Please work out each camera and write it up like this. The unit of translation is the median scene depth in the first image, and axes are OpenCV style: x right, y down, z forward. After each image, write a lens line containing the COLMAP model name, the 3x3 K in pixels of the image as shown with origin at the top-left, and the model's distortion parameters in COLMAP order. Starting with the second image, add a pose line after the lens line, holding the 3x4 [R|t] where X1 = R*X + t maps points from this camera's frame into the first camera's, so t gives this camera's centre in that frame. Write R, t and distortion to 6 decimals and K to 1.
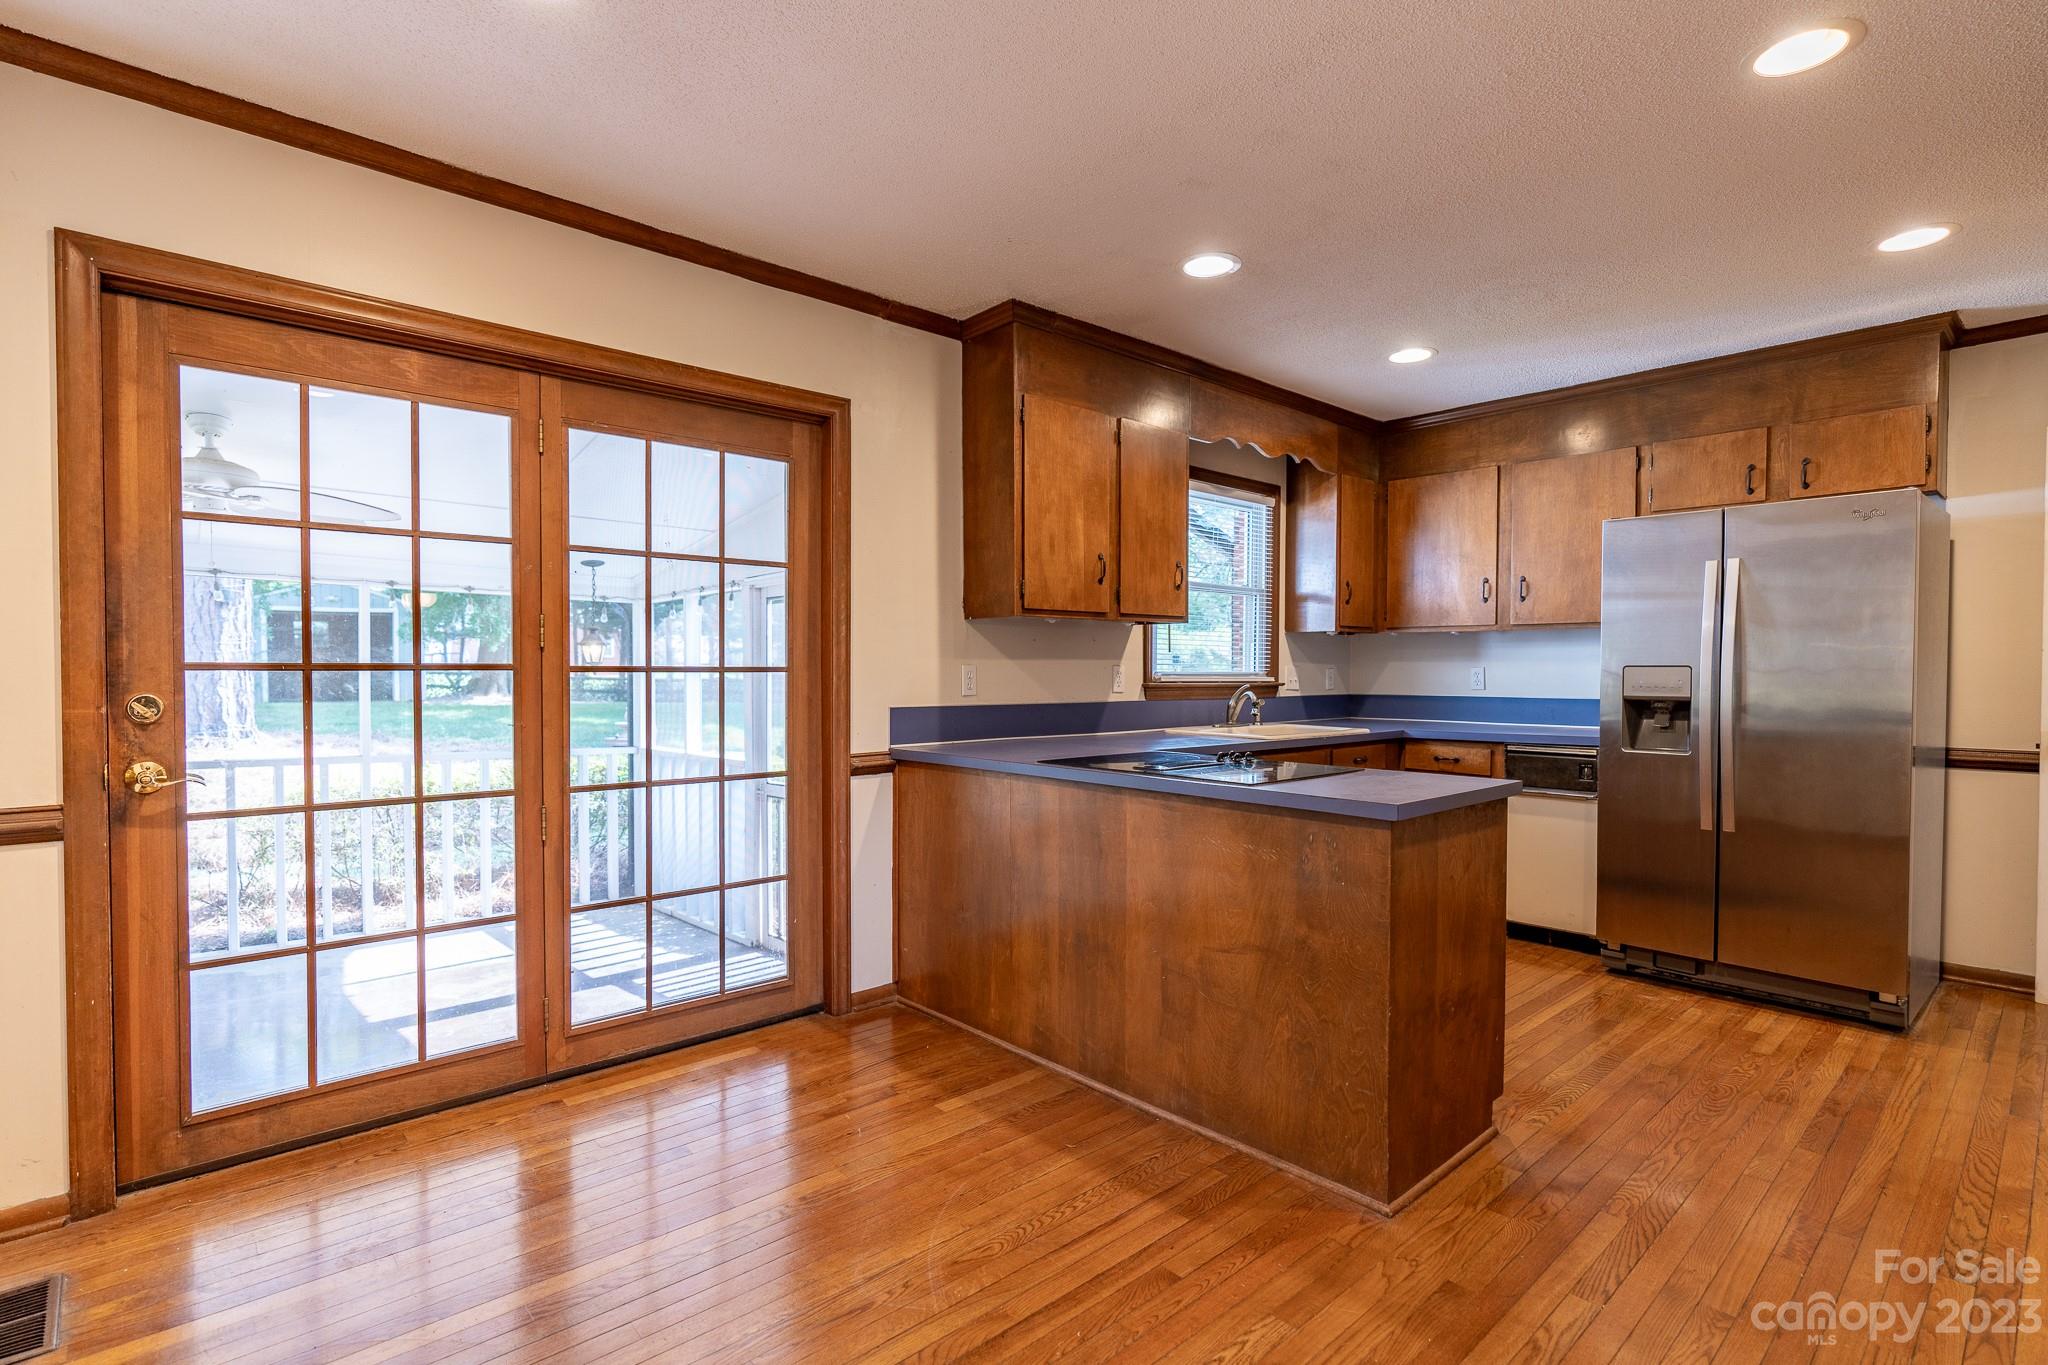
lens RADIAL K [[967.0, 0, 1063.2], [0, 967.0, 686.1], [0, 0, 1]] dist [-0.000947, 0.000246]
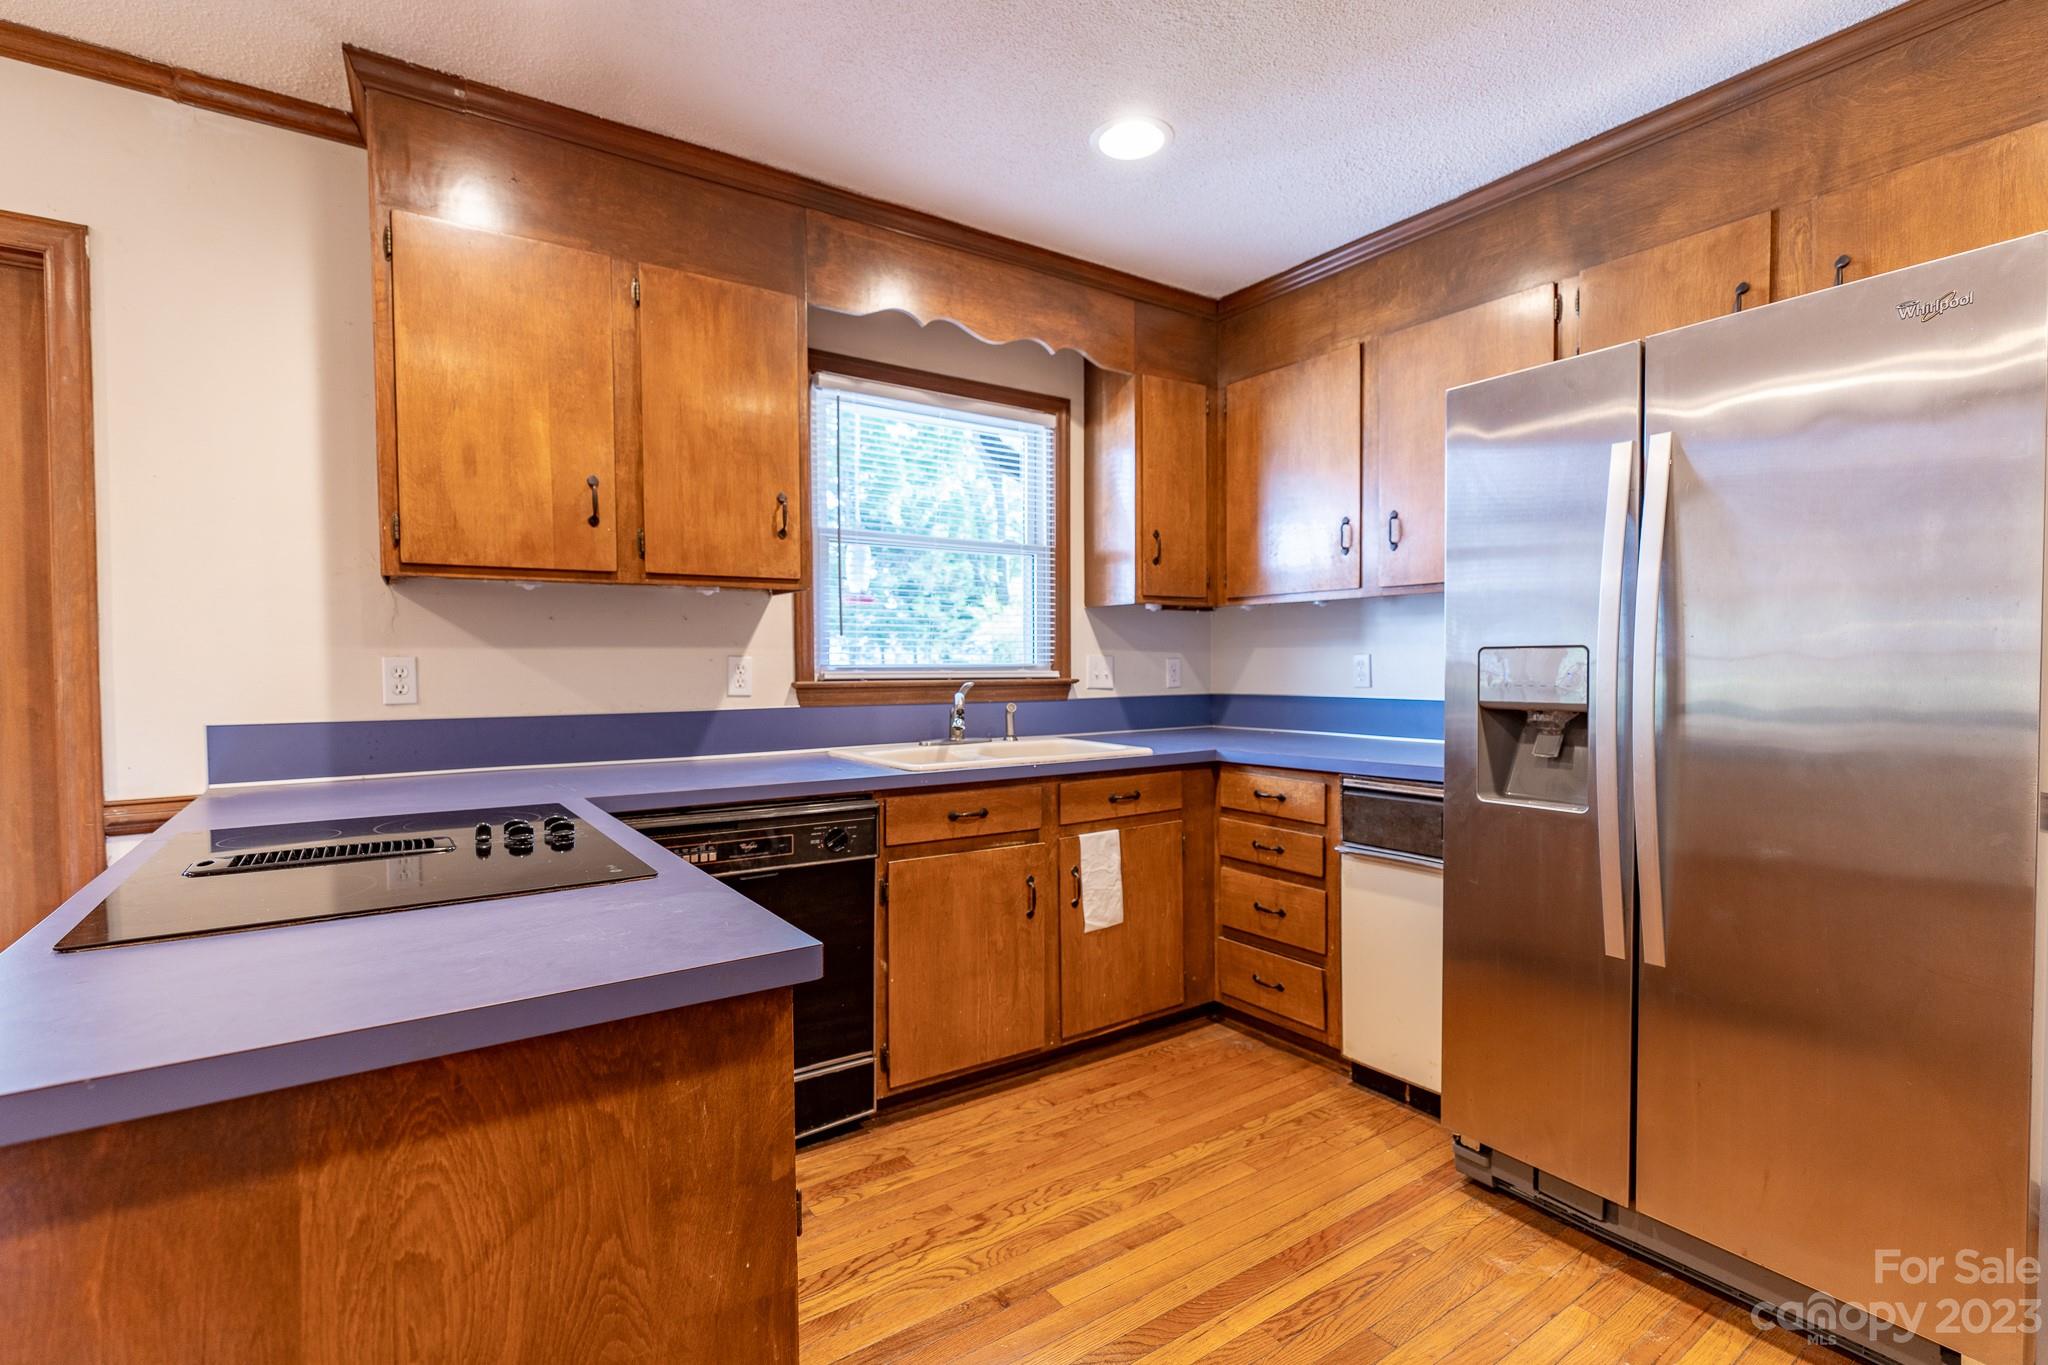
lens RADIAL K [[947.5, 0, 1046.8], [0, 947.5, 684.9], [0, 0, 1]] dist [-0.003250, 0.001436]
pose [[0.990517, -0.005082, -0.137298, 0.415431], [0.005872, 0.999968, 0.005345, -0.003939], [0.137267, -0.006101, 0.990515, 0.432616]]
